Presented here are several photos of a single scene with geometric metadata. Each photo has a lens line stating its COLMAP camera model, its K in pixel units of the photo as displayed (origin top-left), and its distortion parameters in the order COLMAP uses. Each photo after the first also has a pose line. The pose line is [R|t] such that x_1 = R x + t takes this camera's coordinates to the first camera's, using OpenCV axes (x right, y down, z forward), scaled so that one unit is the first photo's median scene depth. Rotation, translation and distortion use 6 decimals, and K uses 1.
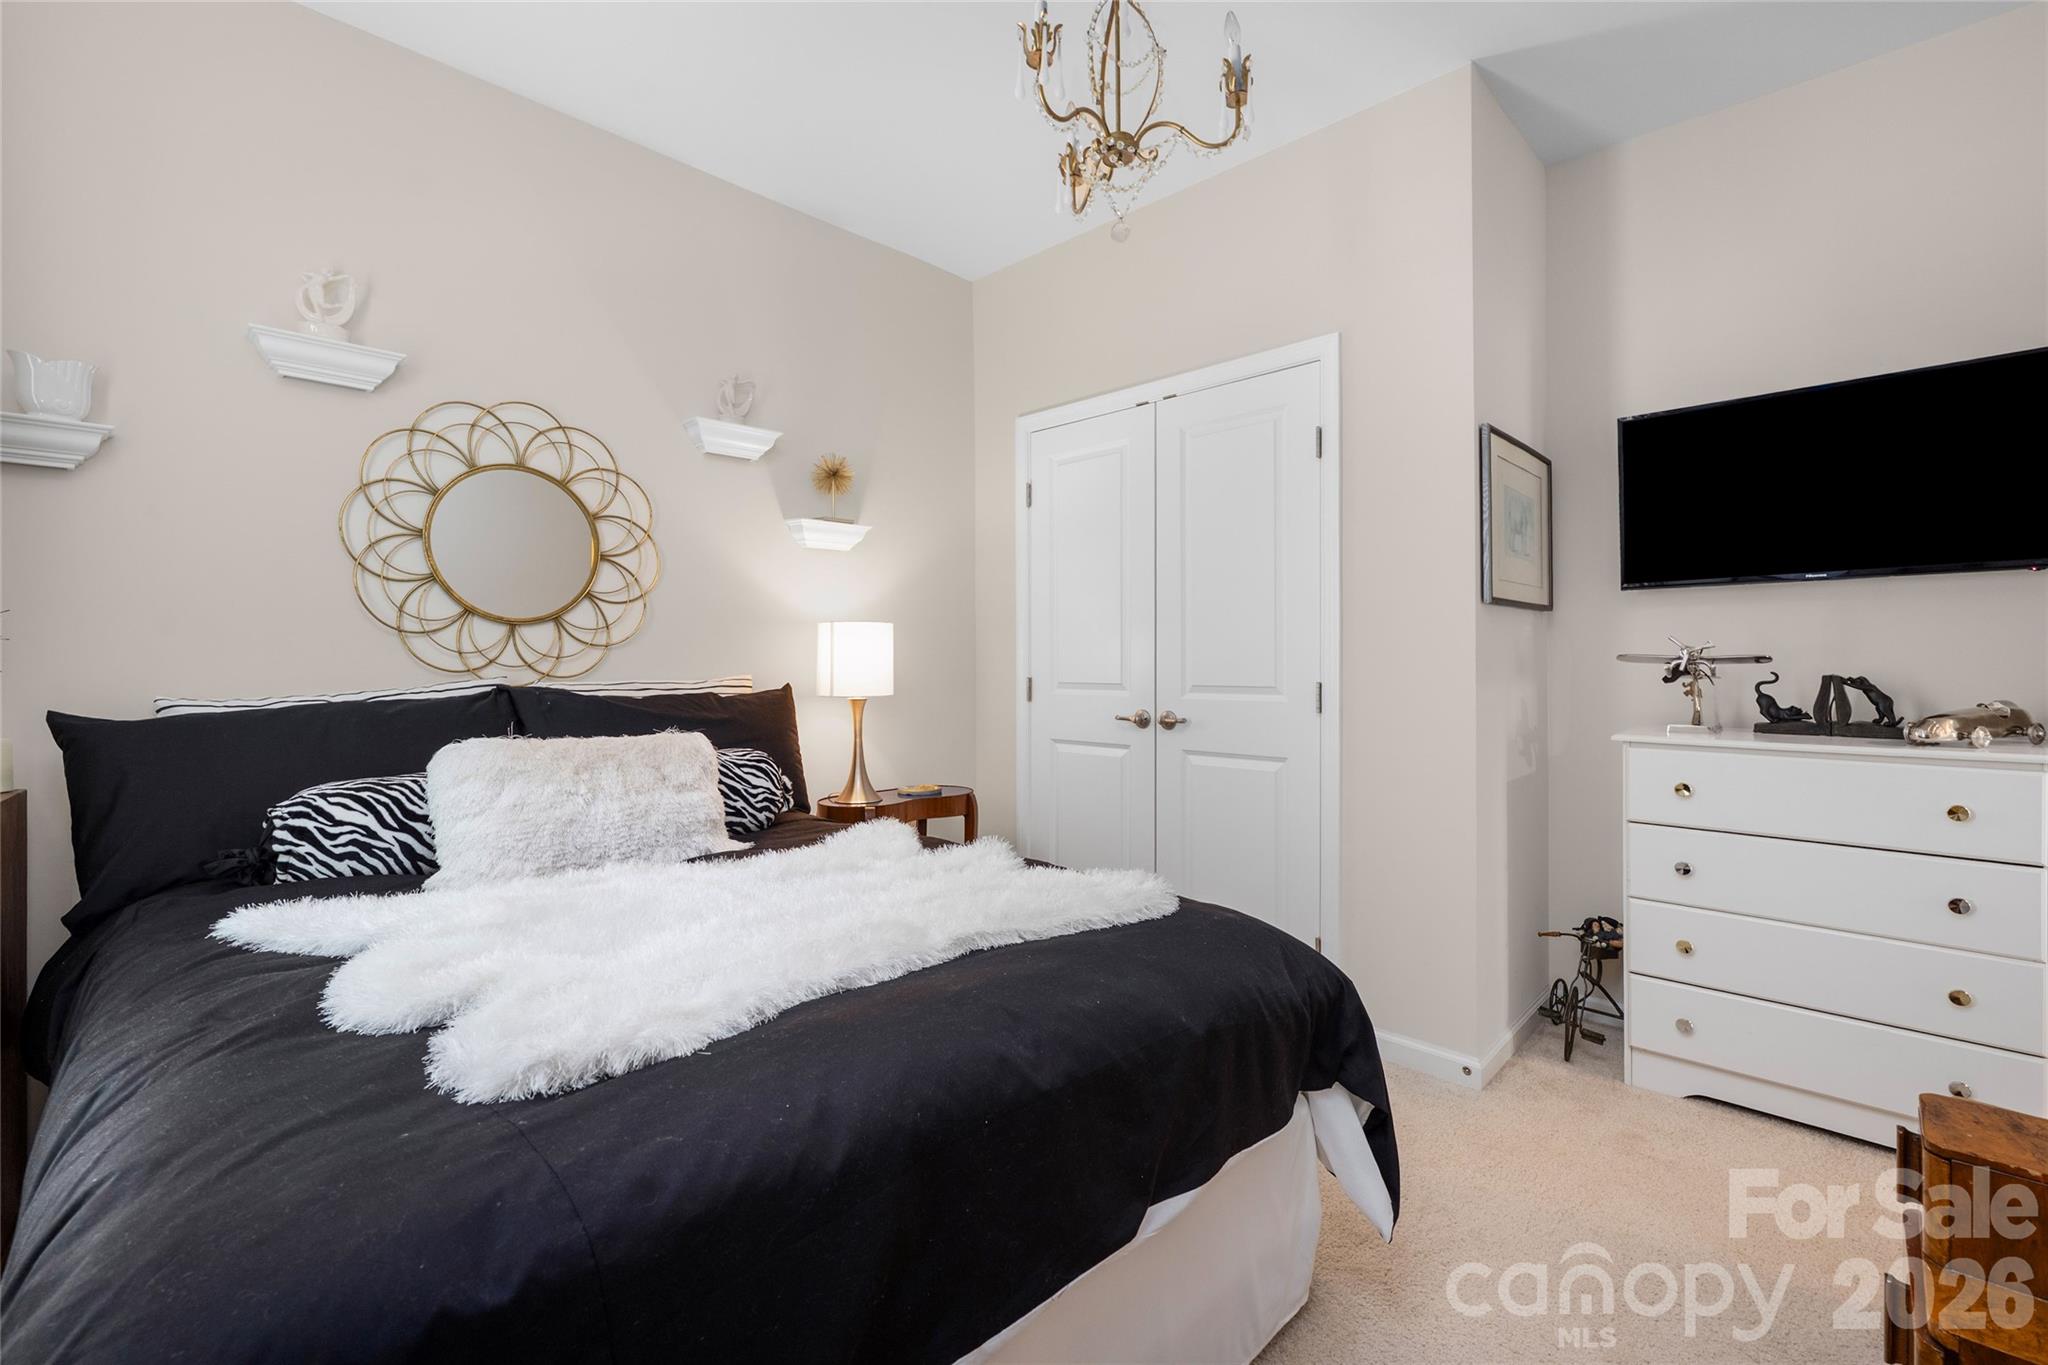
lens RADIAL K [[899.9, 0, 1021.9], [0, 899.9, 669.8], [0, 0, 1]] dist [-0.004389, 0.000007]
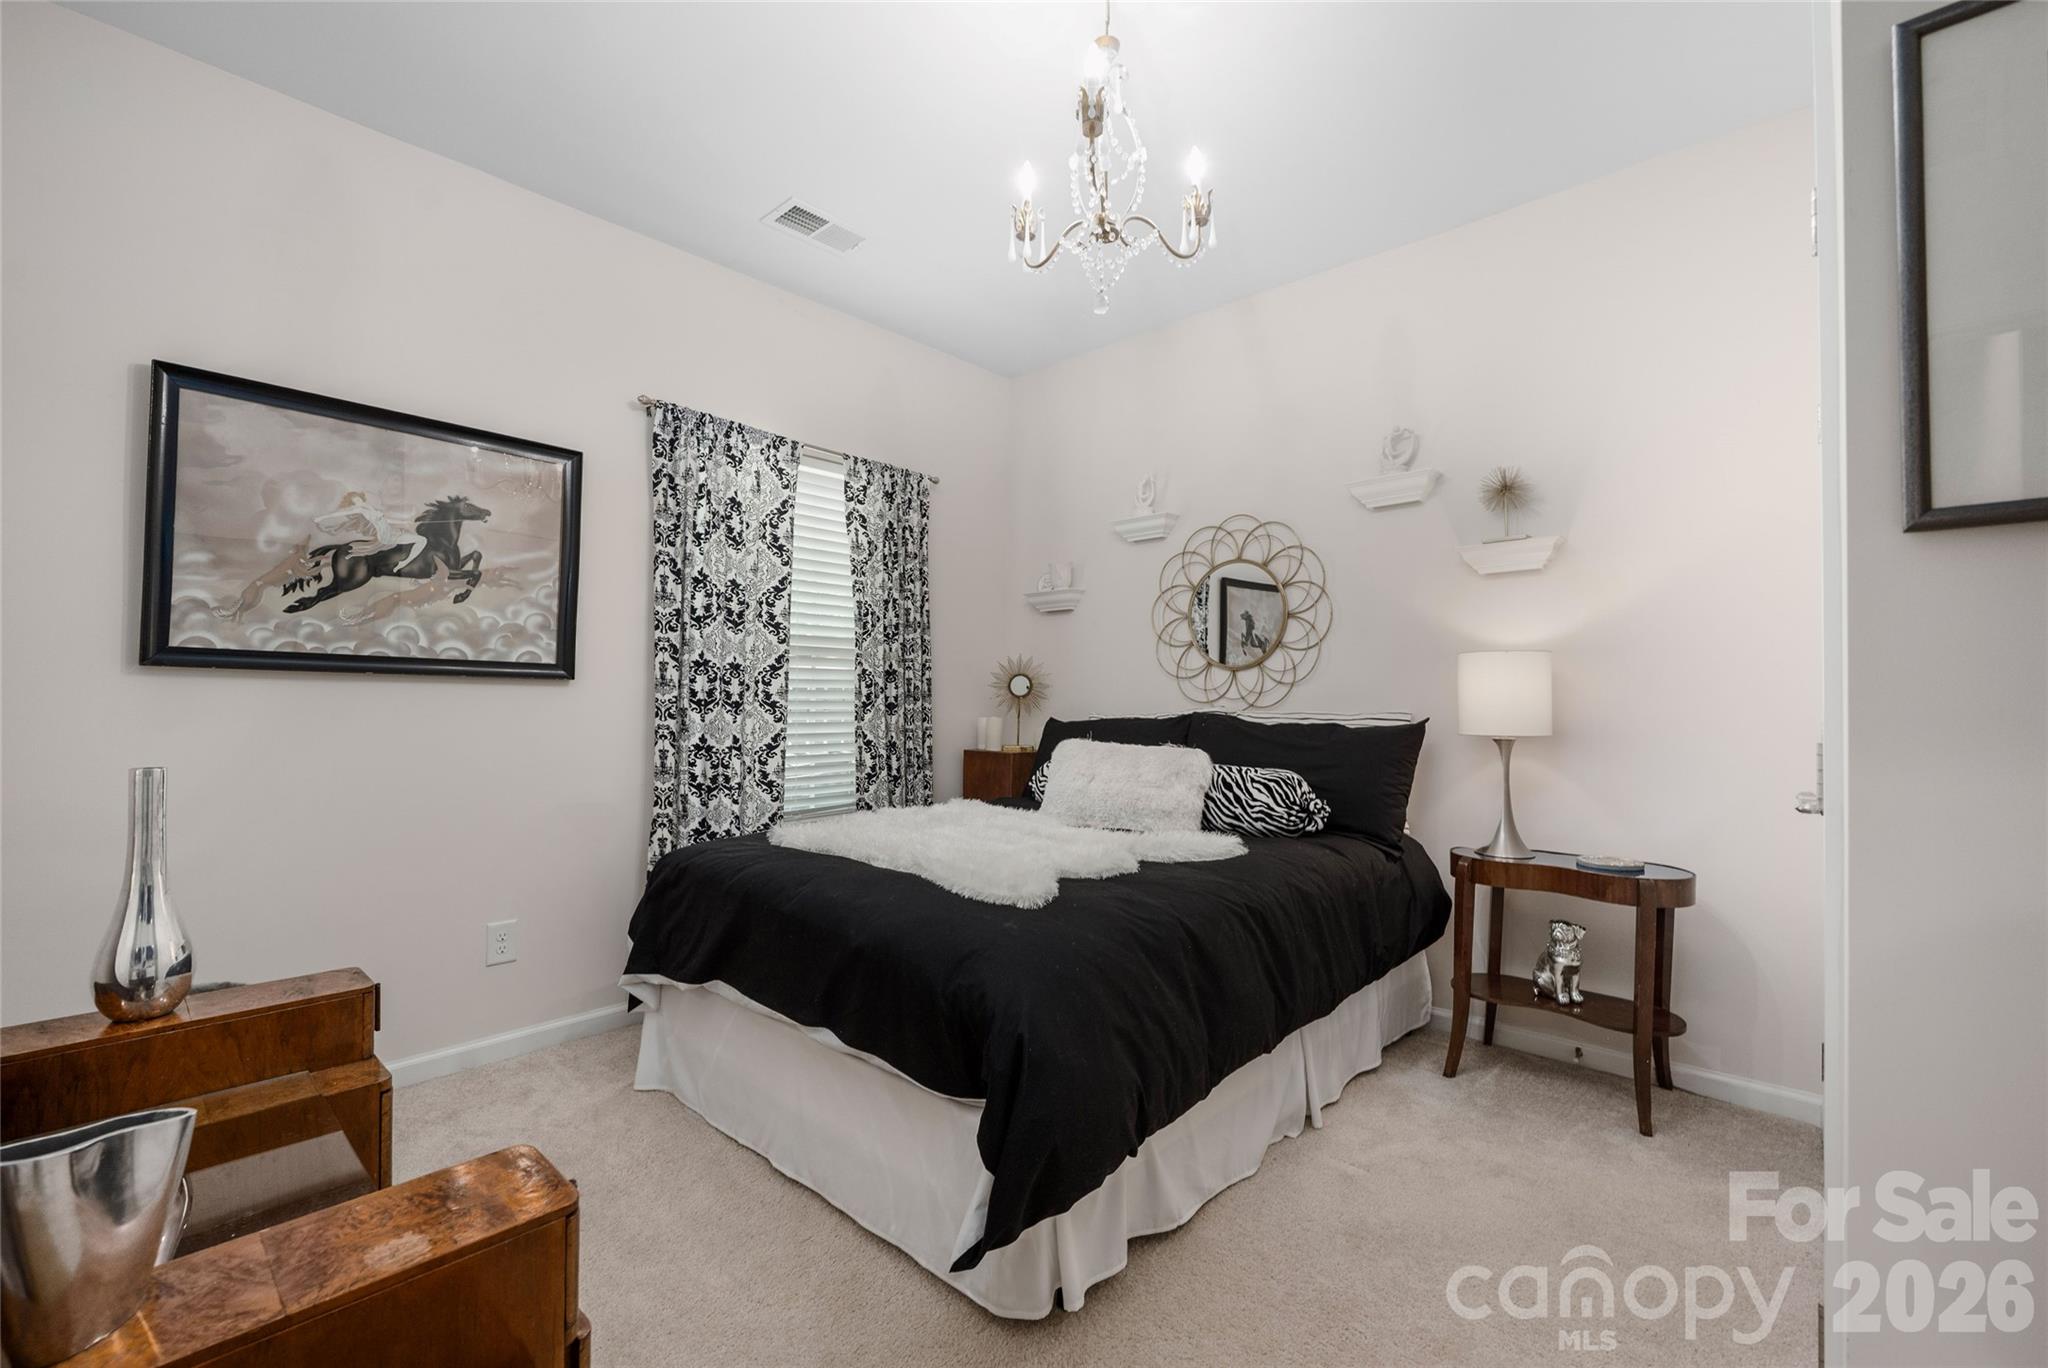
lens RADIAL K [[892.4, 0, 1021.1], [0, 892.4, 685.3], [0, 0, 1]] dist [0.000849, -0.000577]
pose [[0.001058, -0.009979, -0.999950, 0.884239], [-0.007134, 0.999925, -0.009986, -0.009416], [0.999974, 0.007144, 0.000987, 0.666111]]
